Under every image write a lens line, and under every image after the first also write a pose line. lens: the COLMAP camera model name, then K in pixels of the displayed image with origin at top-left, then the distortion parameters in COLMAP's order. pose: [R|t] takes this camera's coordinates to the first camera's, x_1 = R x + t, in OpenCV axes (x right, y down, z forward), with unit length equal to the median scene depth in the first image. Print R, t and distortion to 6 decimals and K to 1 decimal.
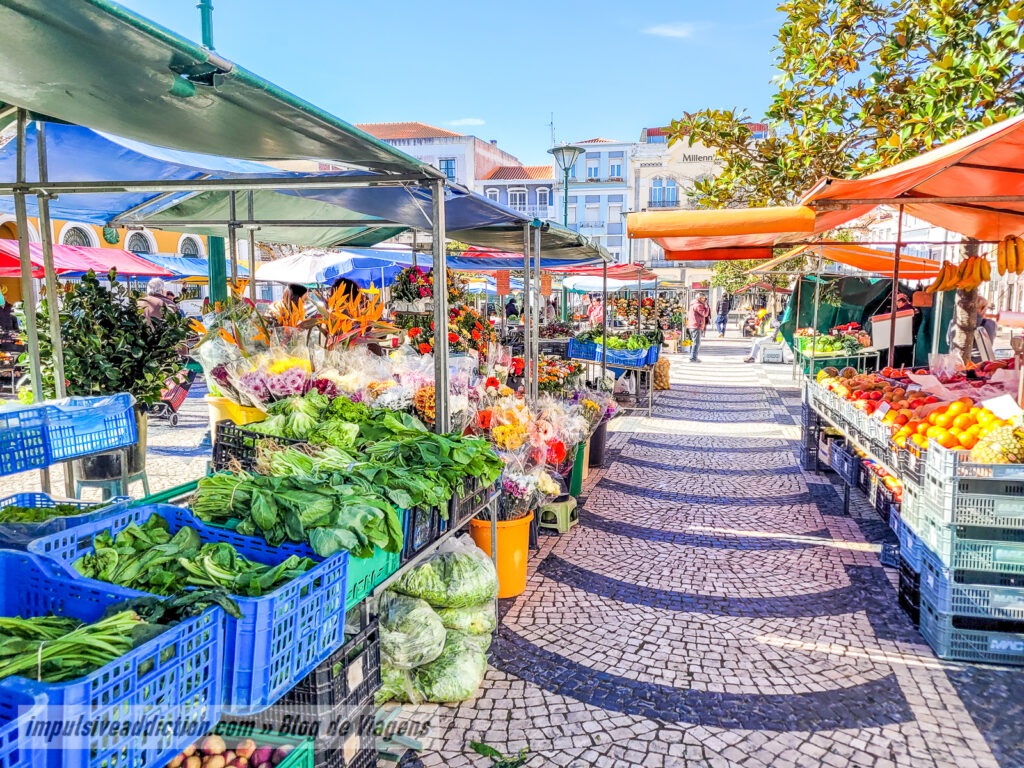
lens RADIAL K [[769.8, 0, 509.0], [0, 769.8, 384.3], [0, 0, 1]] dist [-0.010217, -0.000859]
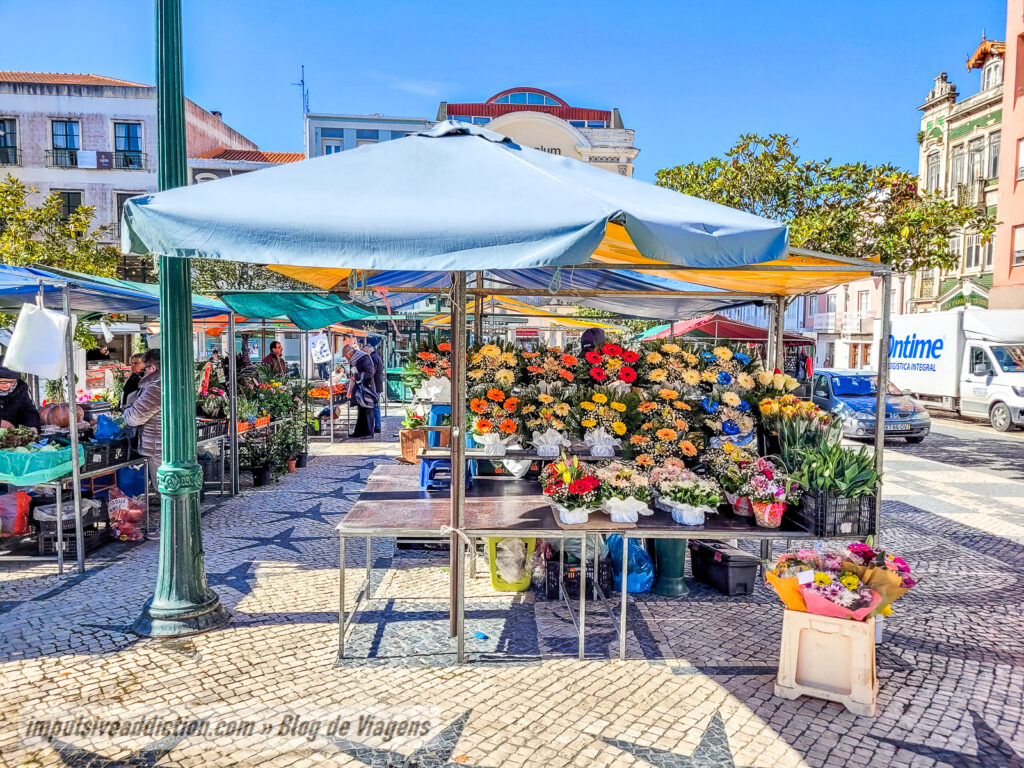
lens RADIAL K [[769.8, 0, 511.0], [0, 769.8, 386.9], [0, 0, 1]] dist [-0.010217, -0.000859]
pose [[0.960121, -0.008082, 0.279467, 0.095979], [0.025881, 0.997859, -0.060059, -0.088463], [-0.278383, 0.064897, 0.958275, 0.808858]]
